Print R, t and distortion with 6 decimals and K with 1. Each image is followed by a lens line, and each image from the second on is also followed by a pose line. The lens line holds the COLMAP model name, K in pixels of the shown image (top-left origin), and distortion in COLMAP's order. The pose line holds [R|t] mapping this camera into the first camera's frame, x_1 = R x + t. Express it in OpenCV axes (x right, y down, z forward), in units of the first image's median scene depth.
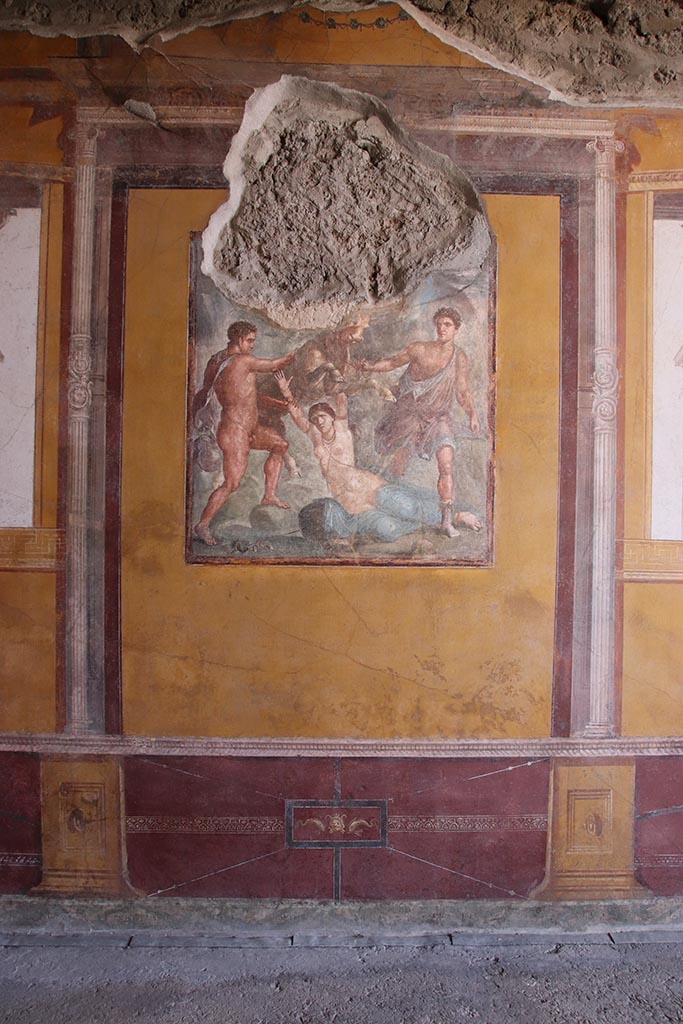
lens RADIAL K [[873.8, 0, 325.8], [0, 873.8, 525.2], [0, 0, 1]] dist [-0.137589, 0.146294]
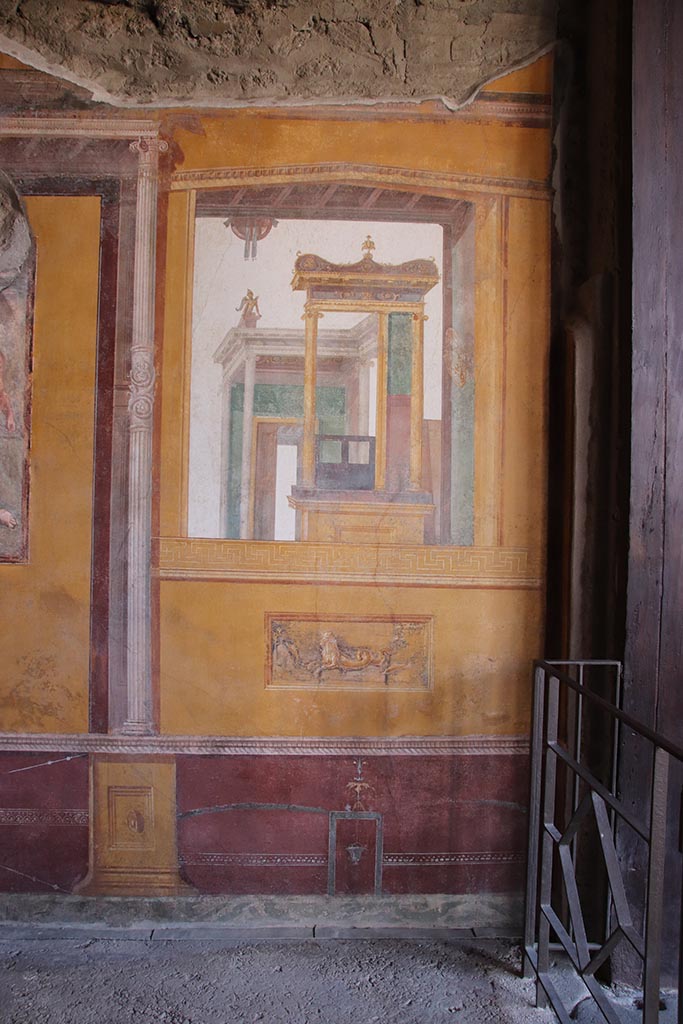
lens RADIAL K [[873.8, 0, 346.7], [0, 873.8, 522.8], [0, 0, 1]] dist [-0.137589, 0.146294]
pose [[0.999909, 0.003252, 0.013071, 0.550306], [-0.003207, 0.999989, -0.003447, 0.002615], [-0.013083, 0.003405, 0.999909, -0.010495]]
